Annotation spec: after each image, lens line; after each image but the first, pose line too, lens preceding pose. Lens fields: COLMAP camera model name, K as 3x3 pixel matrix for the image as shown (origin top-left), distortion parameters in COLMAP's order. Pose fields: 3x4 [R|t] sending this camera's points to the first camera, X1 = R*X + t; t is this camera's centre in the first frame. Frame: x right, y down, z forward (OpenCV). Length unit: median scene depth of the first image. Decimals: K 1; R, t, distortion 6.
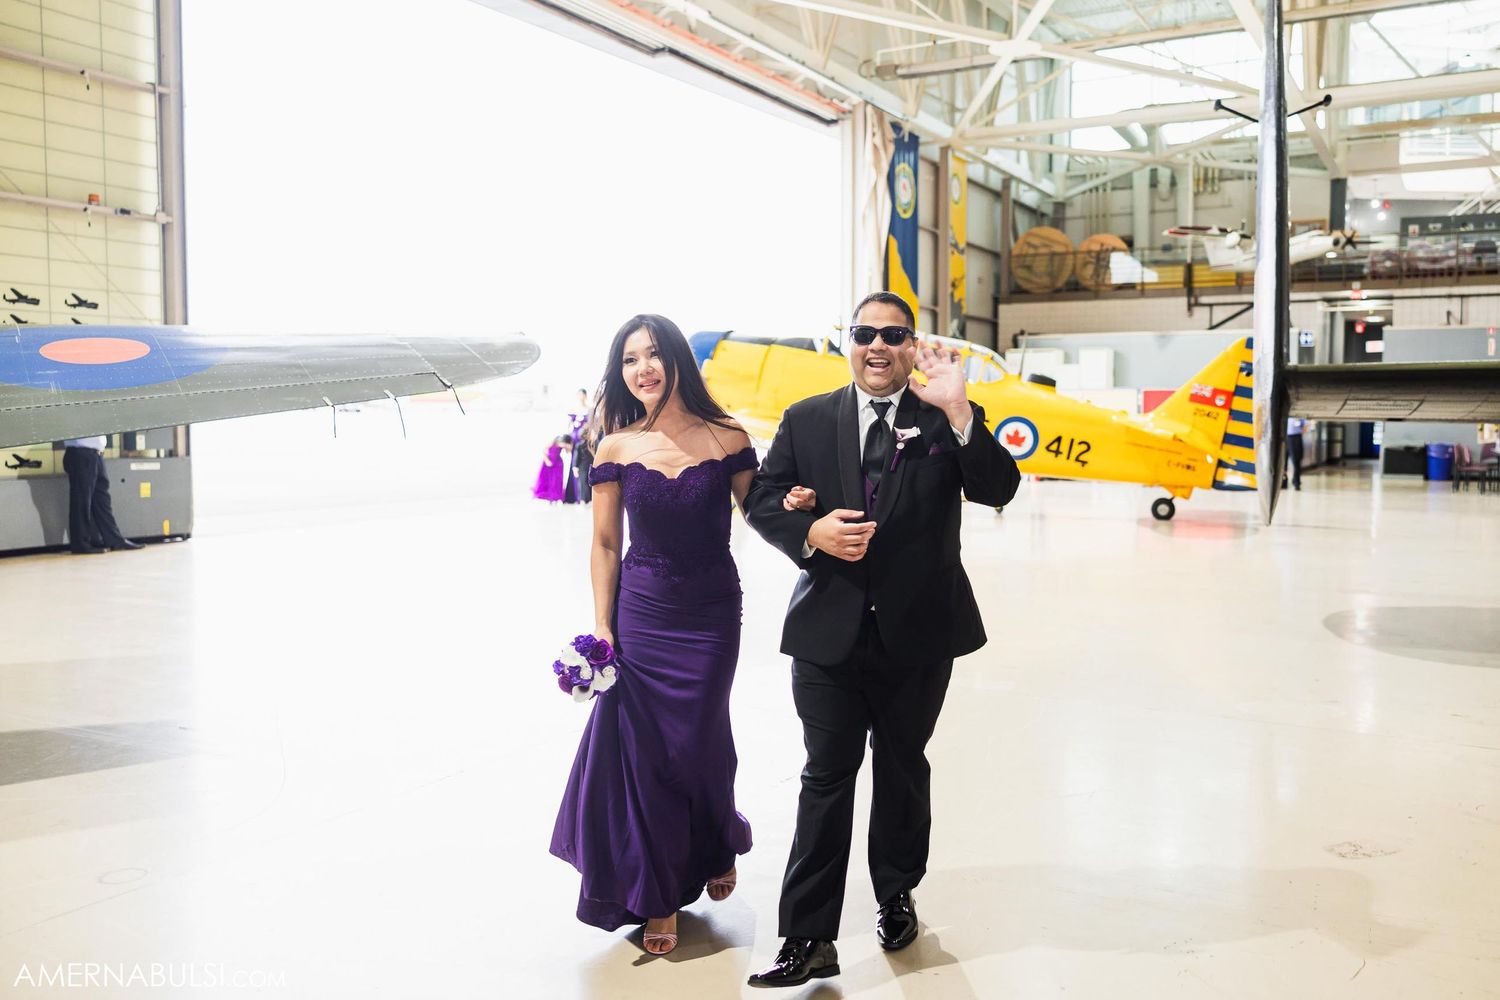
lens RADIAL K [[1178.3, 0, 759.9], [0, 1178.3, 491.3], [0, 0, 1]] dist [0.008888, 0.005689]
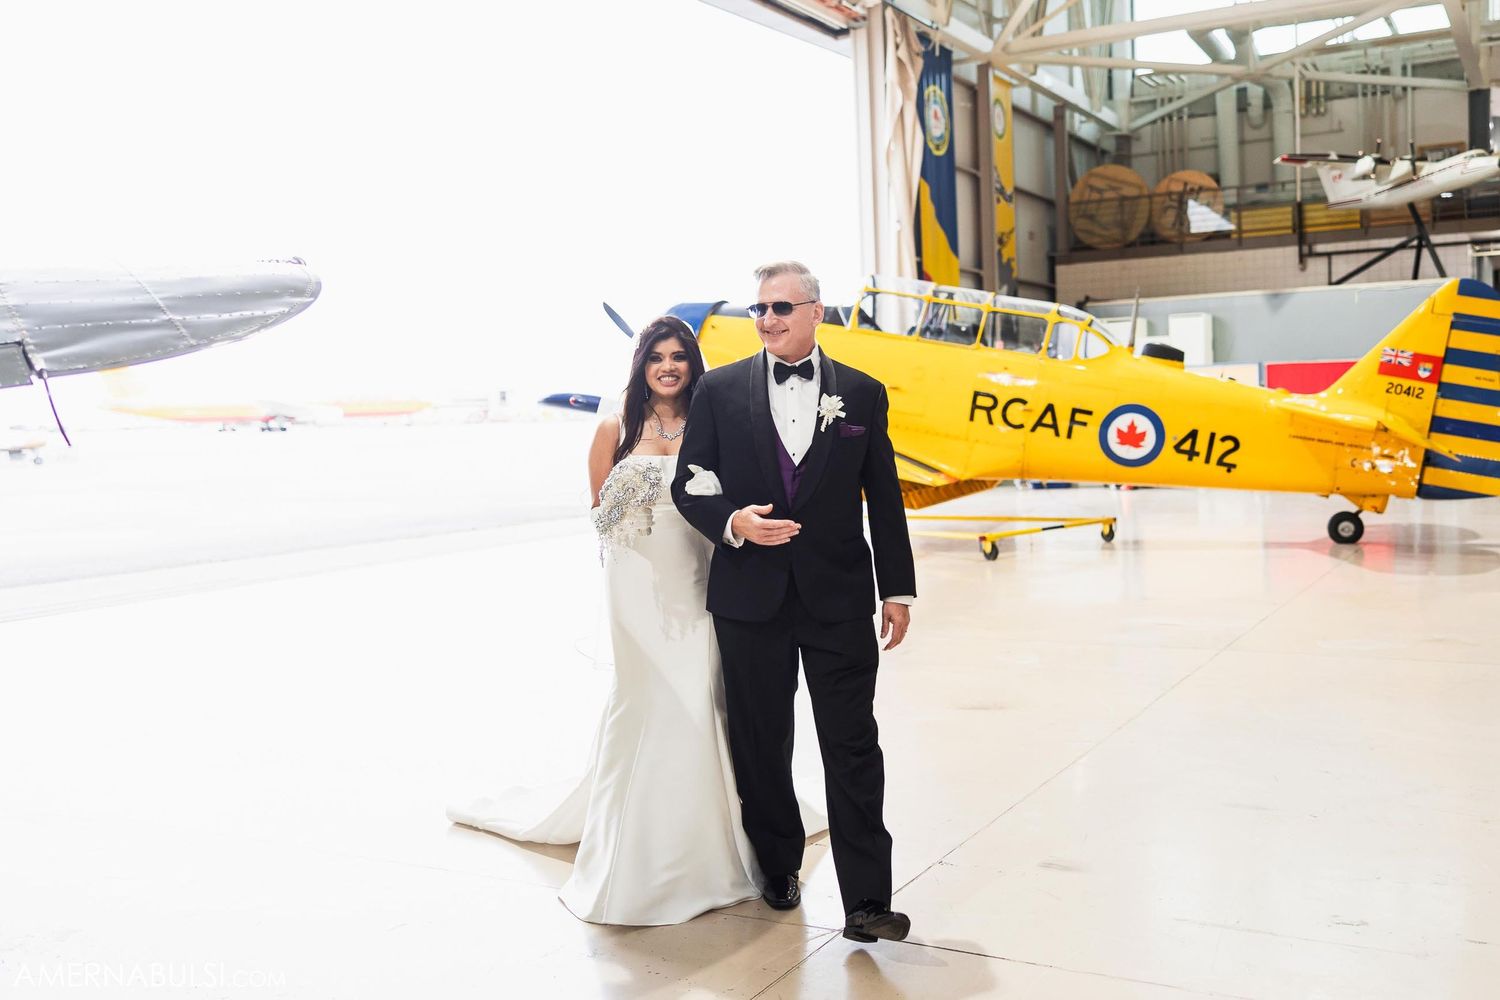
lens RADIAL K [[1178.3, 0, 744.9], [0, 1178.3, 504.5], [0, 0, 1]] dist [0.008888, 0.005689]
pose [[0.999283, -0.037781, -0.002427, -0.010833], [0.037804, 0.999234, 0.010157, -0.014436], [0.002042, -0.010241, 0.999945, 0.214331]]
